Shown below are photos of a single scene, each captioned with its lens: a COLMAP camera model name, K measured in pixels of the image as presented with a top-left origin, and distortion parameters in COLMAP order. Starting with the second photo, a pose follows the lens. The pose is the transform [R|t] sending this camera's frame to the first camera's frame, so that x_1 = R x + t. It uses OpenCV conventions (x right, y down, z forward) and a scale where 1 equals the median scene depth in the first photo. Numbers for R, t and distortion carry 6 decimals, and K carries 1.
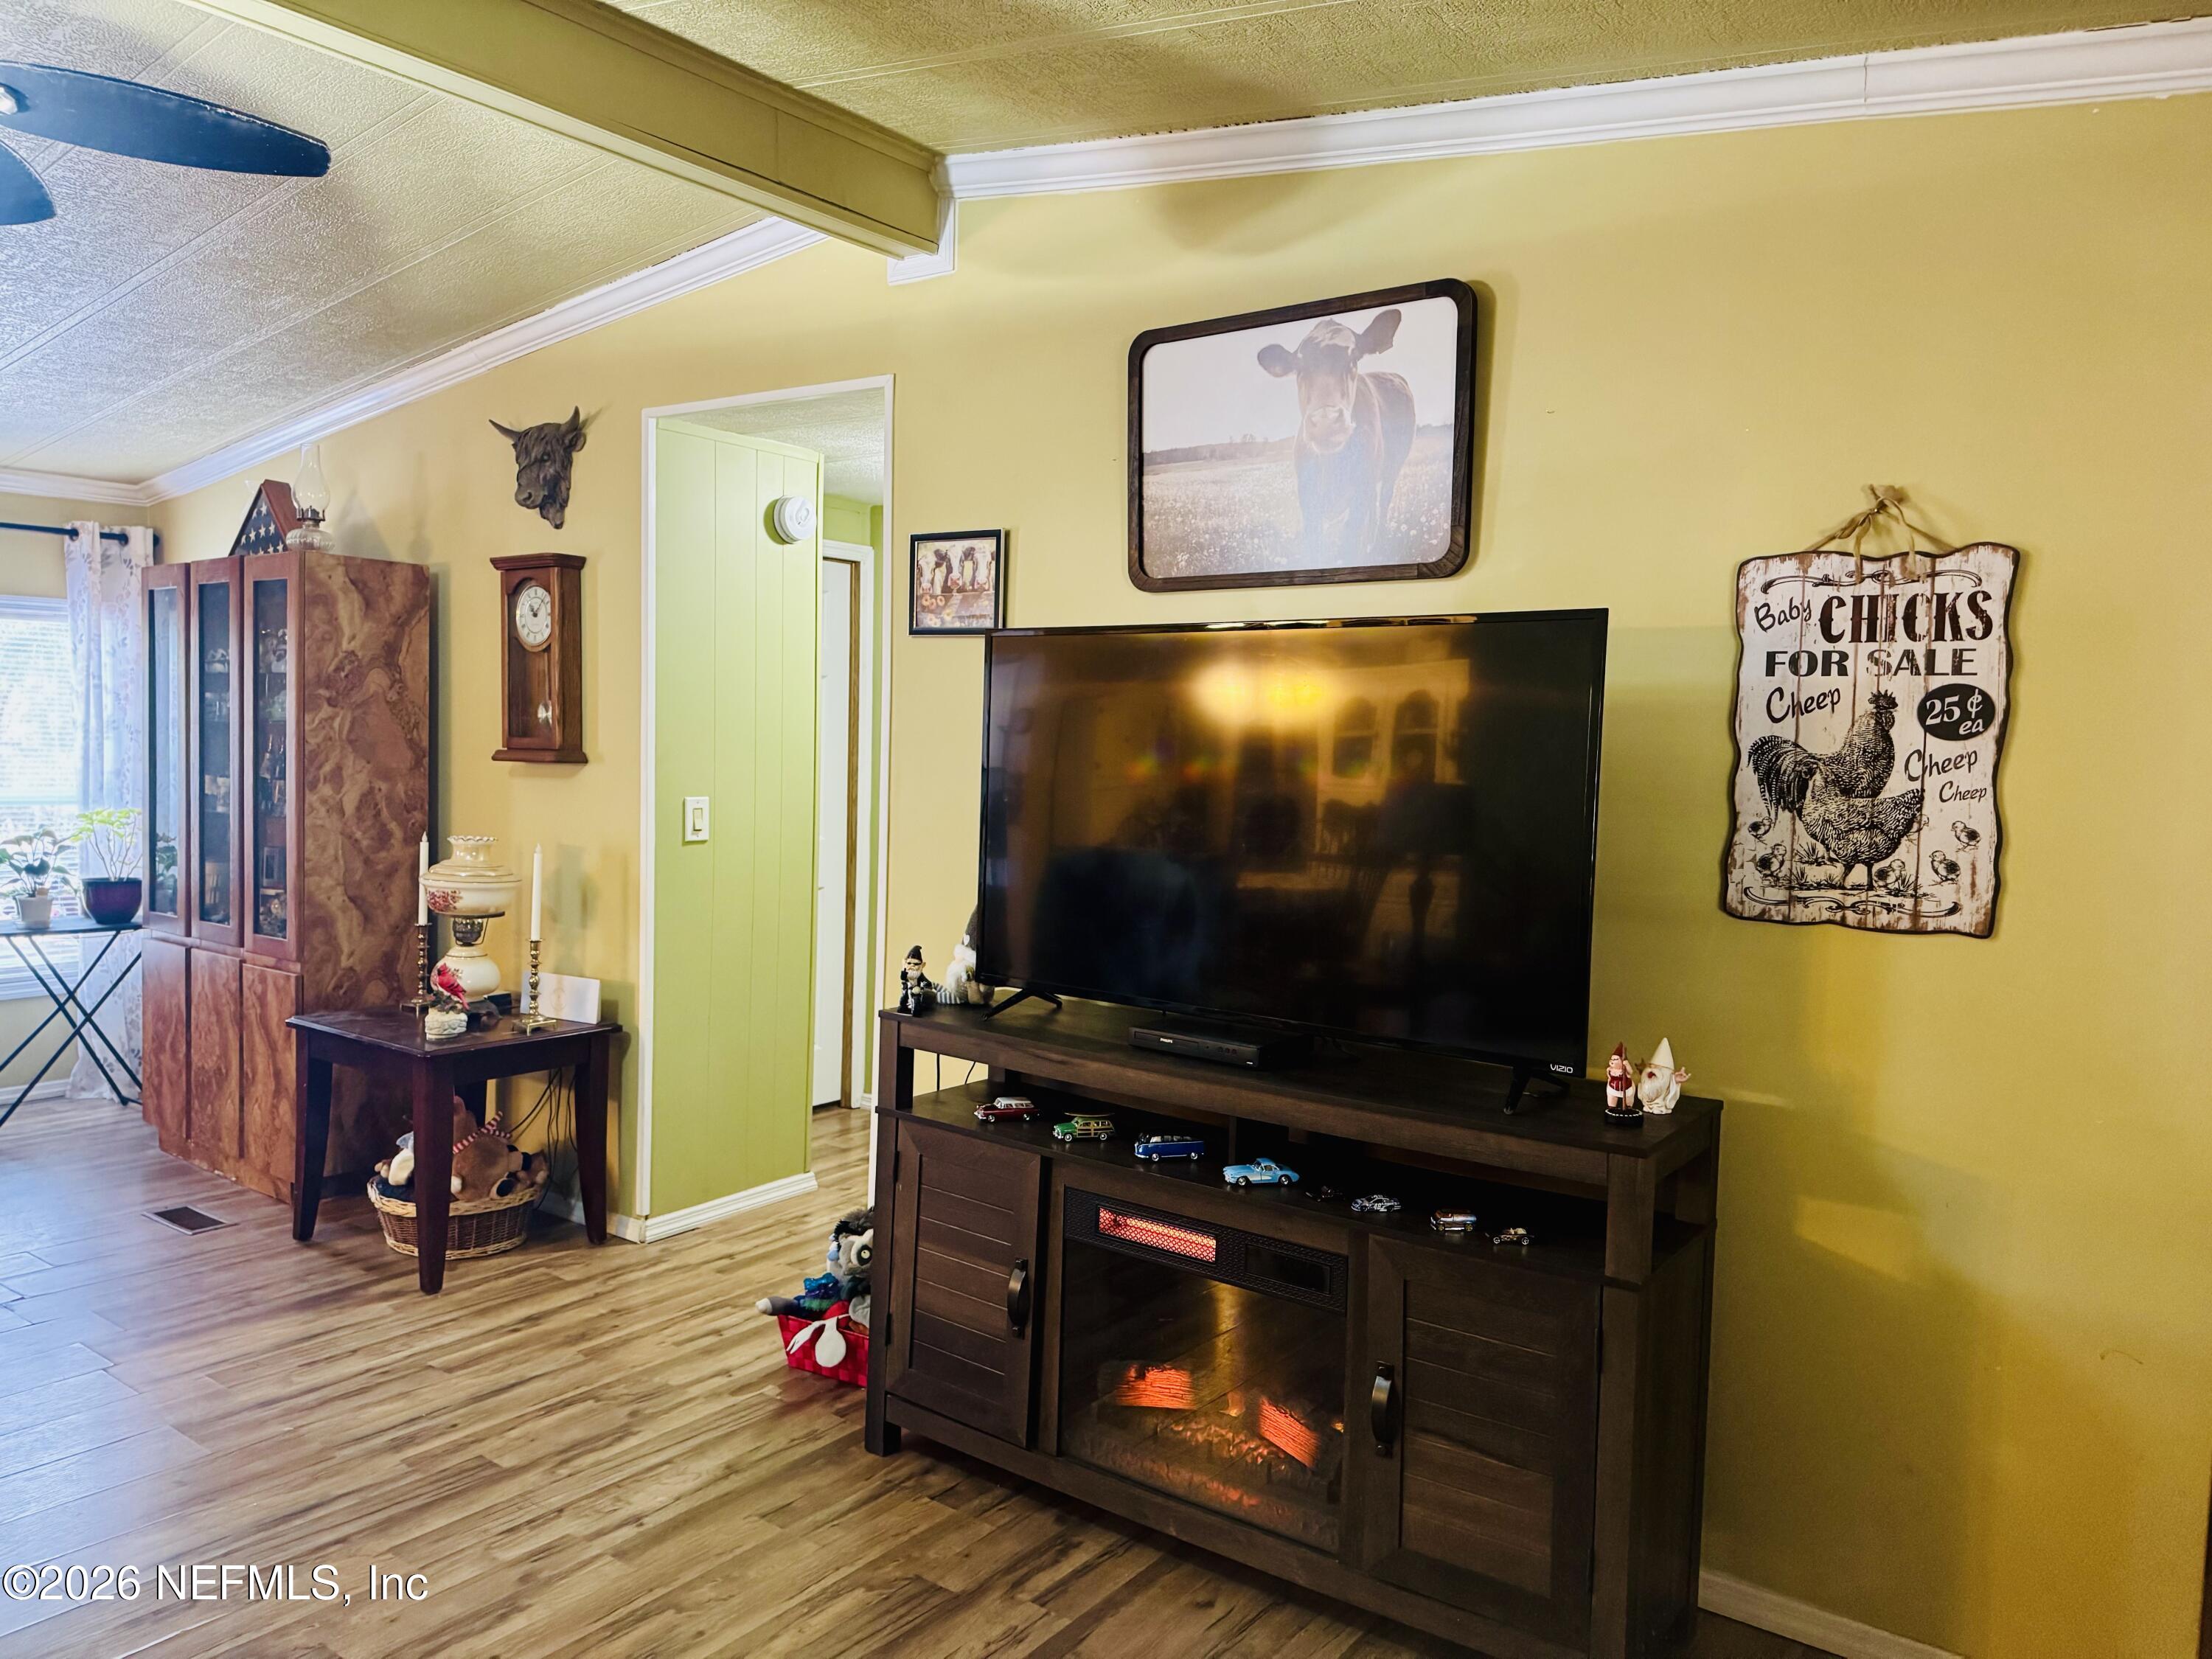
lens RADIAL K [[1562.3, 0, 1098.0], [0, 1562.3, 843.2], [0, 0, 1]] dist [0.139536, -0.194668]
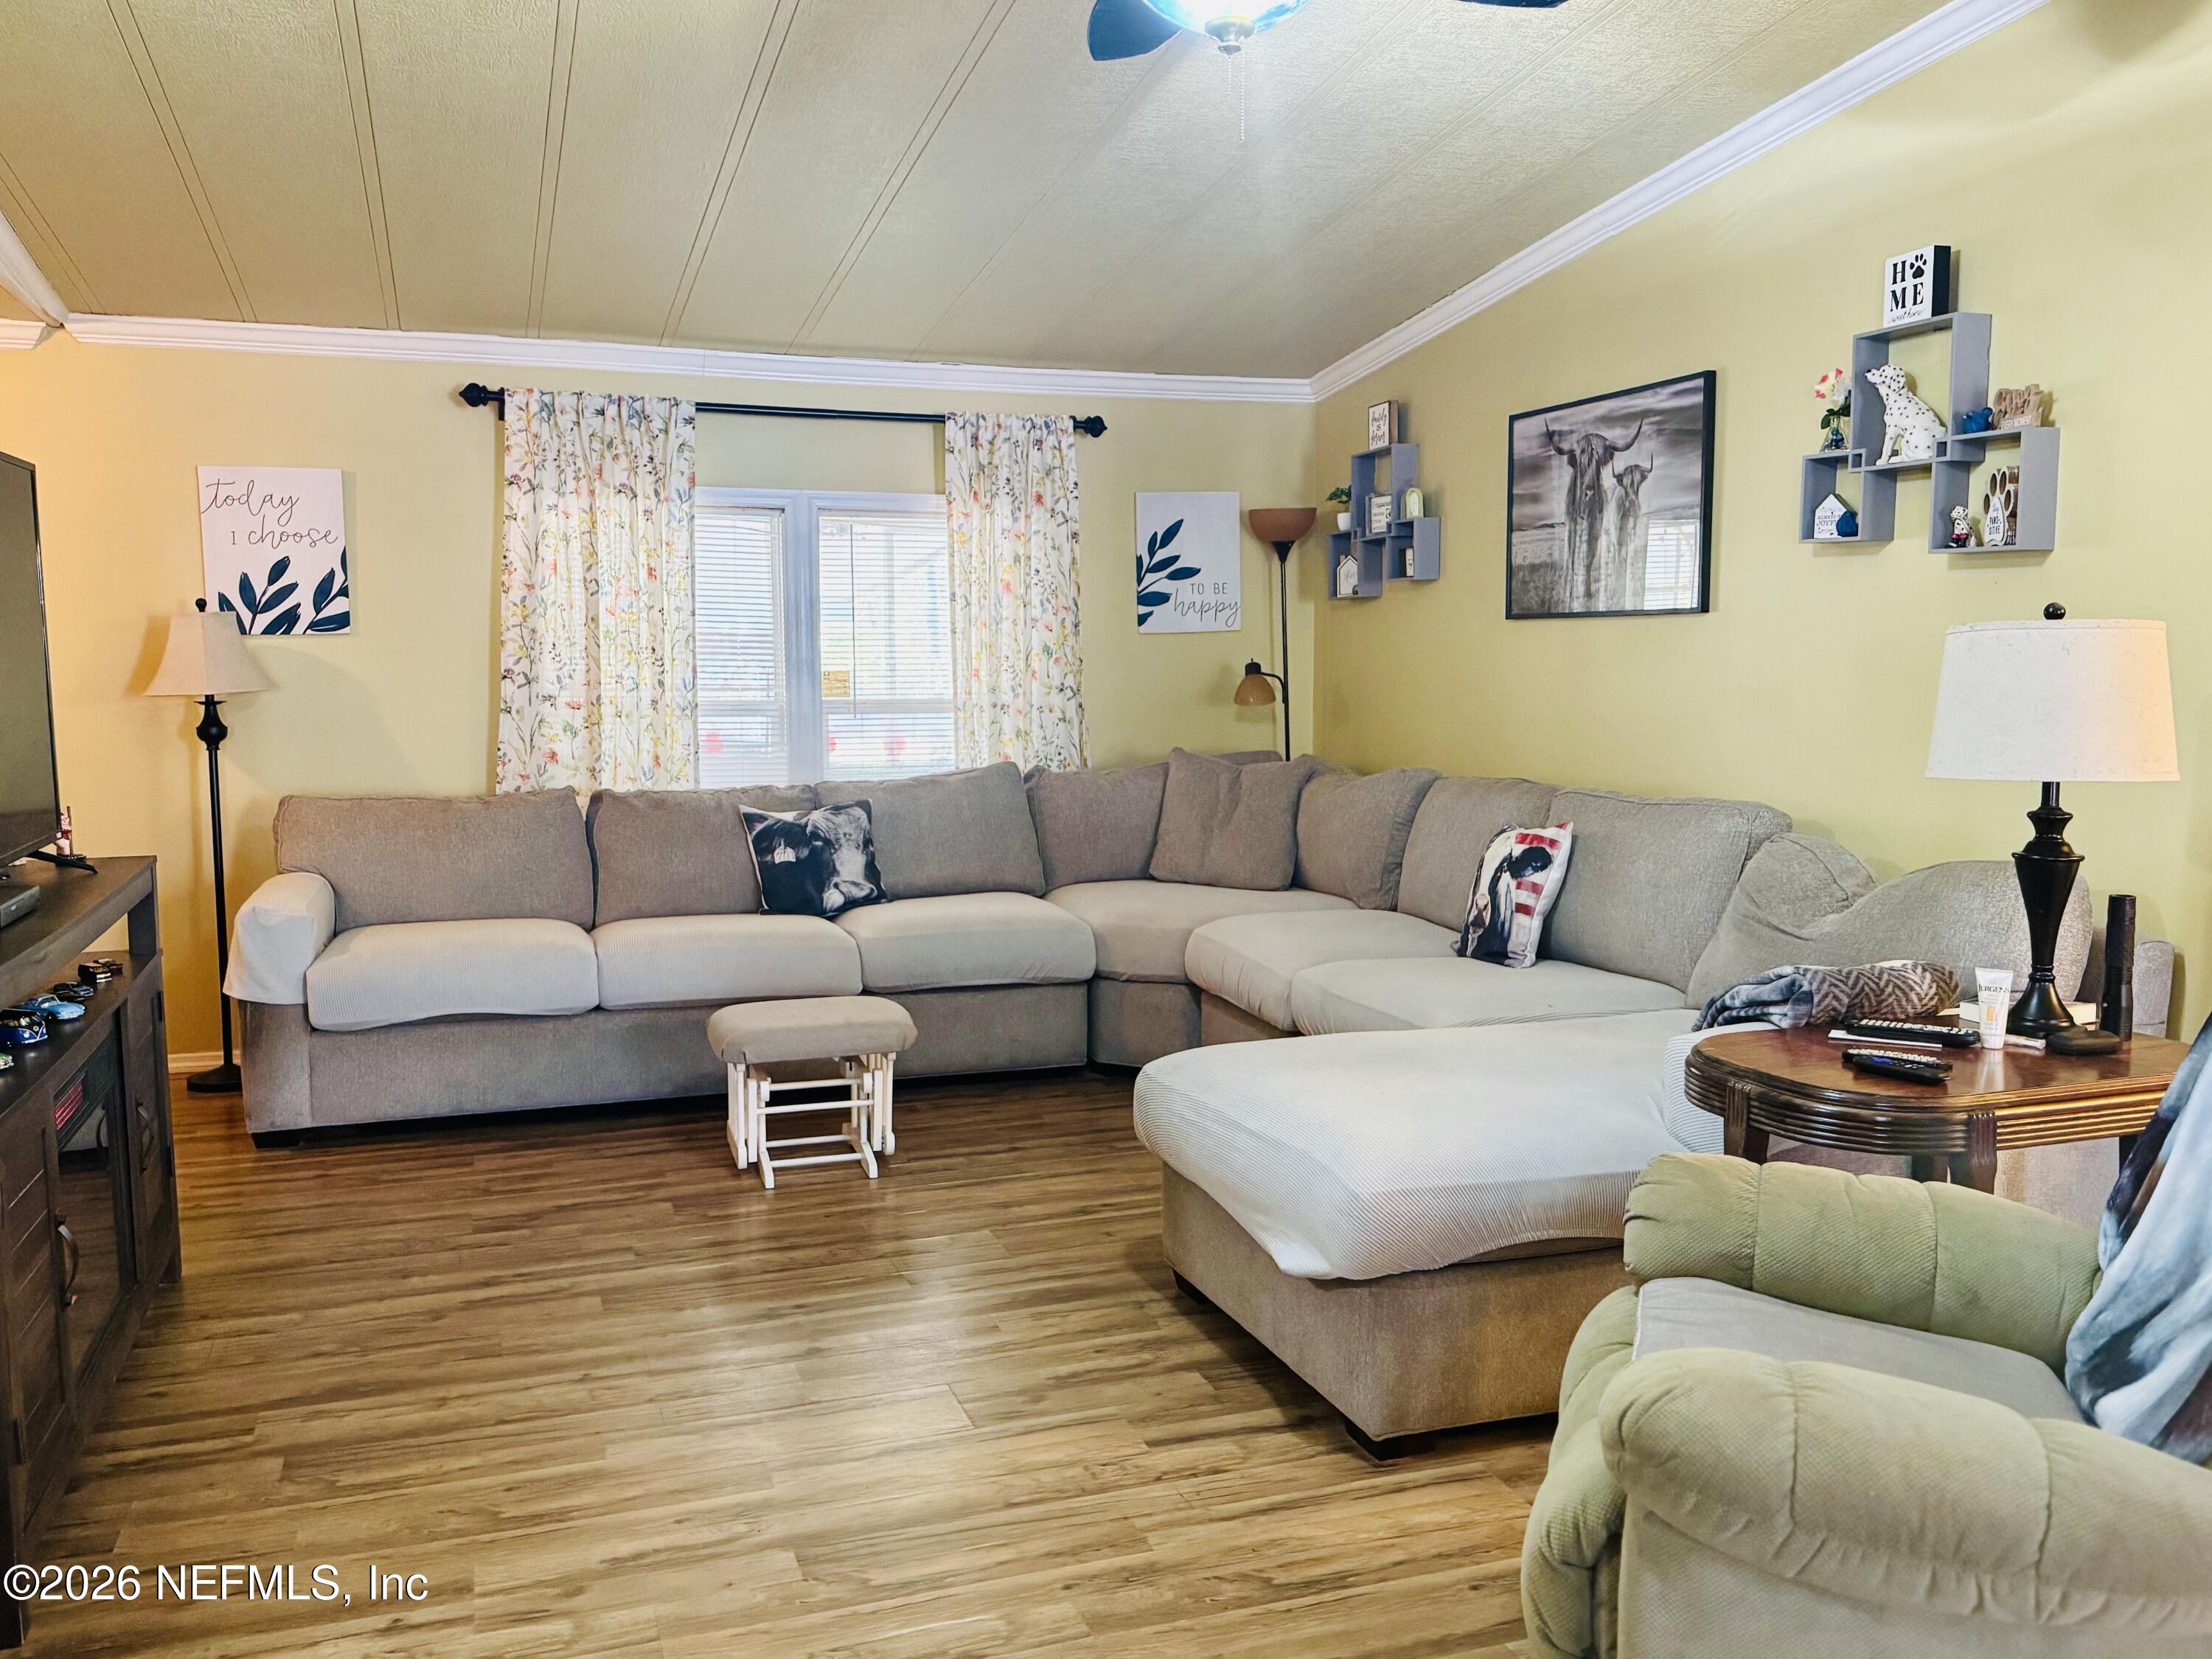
lens RADIAL K [[1778.6, 0, 1106.0], [0, 1778.6, 829.5], [0, 0, 1]] dist [0.129996, -0.208696]
pose [[-0.824271, -0.083217, 0.560046, -0.999177], [0.020634, 0.984068, 0.176592, -0.081748], [-0.565819, 0.157115, -0.809422, 1.430449]]
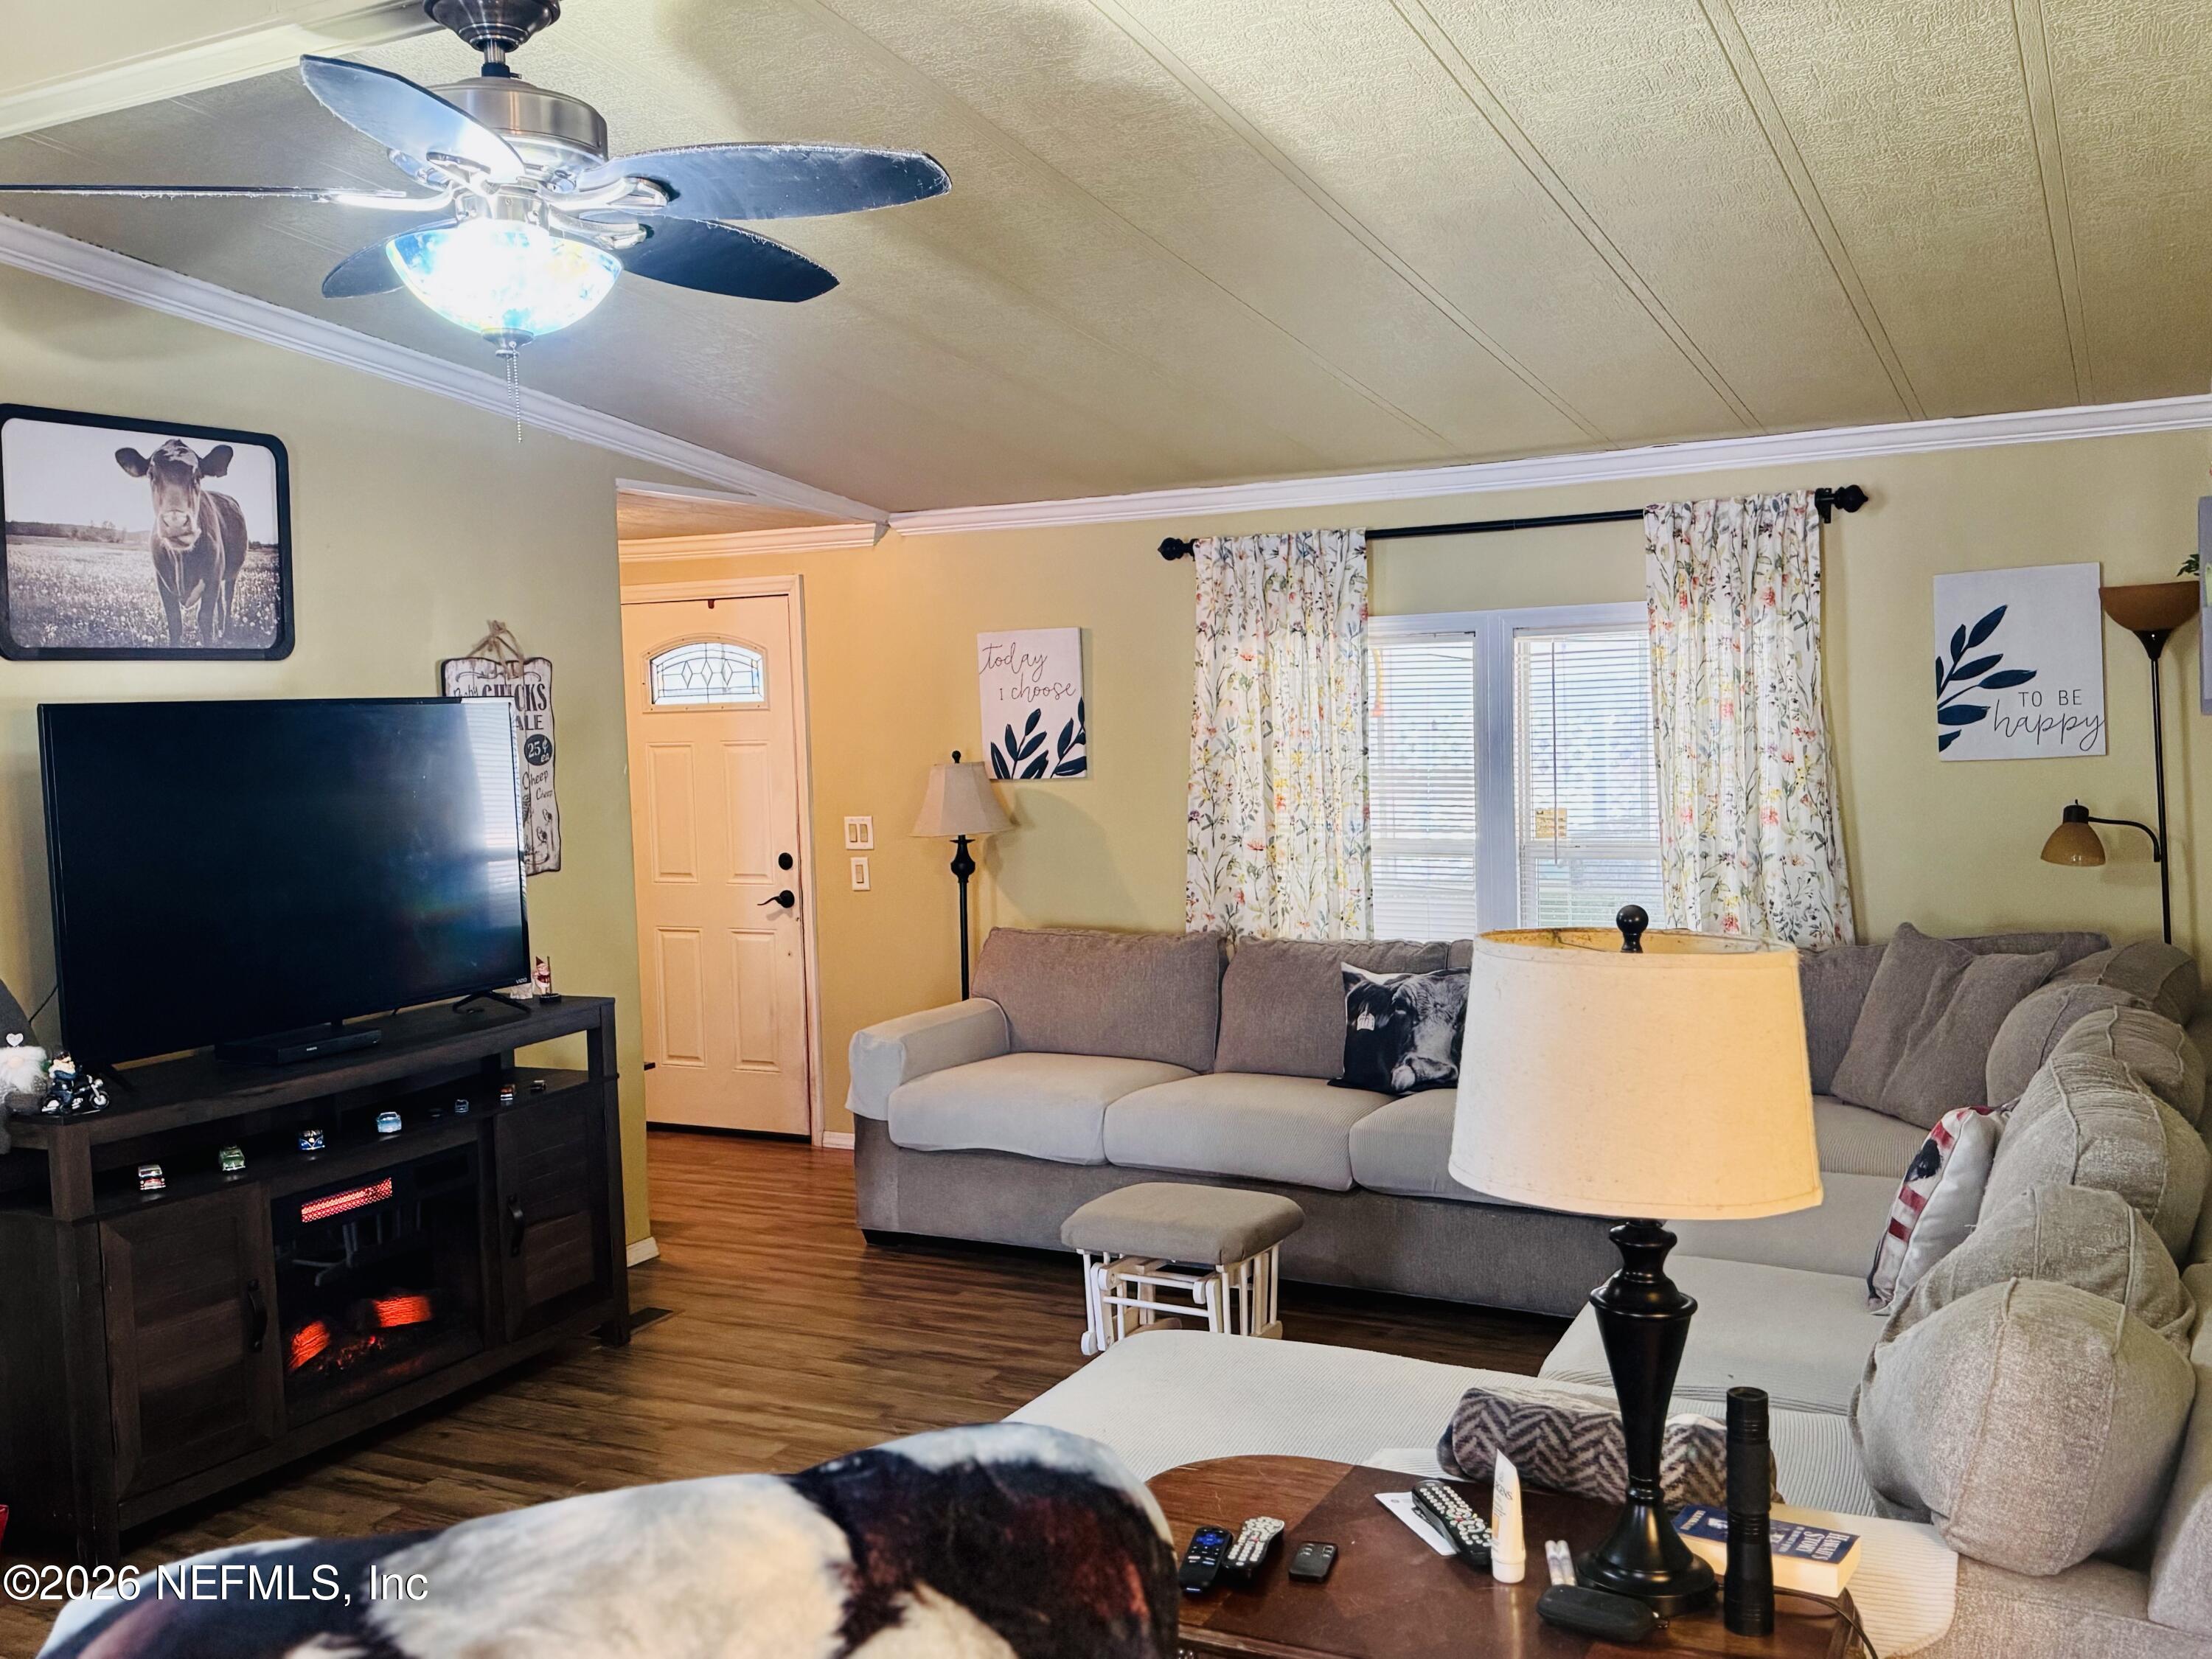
lens RADIAL K [[1998.1, 0, 1106.0], [0, 1998.1, 829.5], [0, 0, 1]] dist [0.117708, -0.007481]
pose [[-0.151774, -0.083688, 0.984866, -1.527204], [0.098097, 0.990214, 0.099259, -0.130856], [-0.983535, 0.111677, -0.142080, 0.586801]]
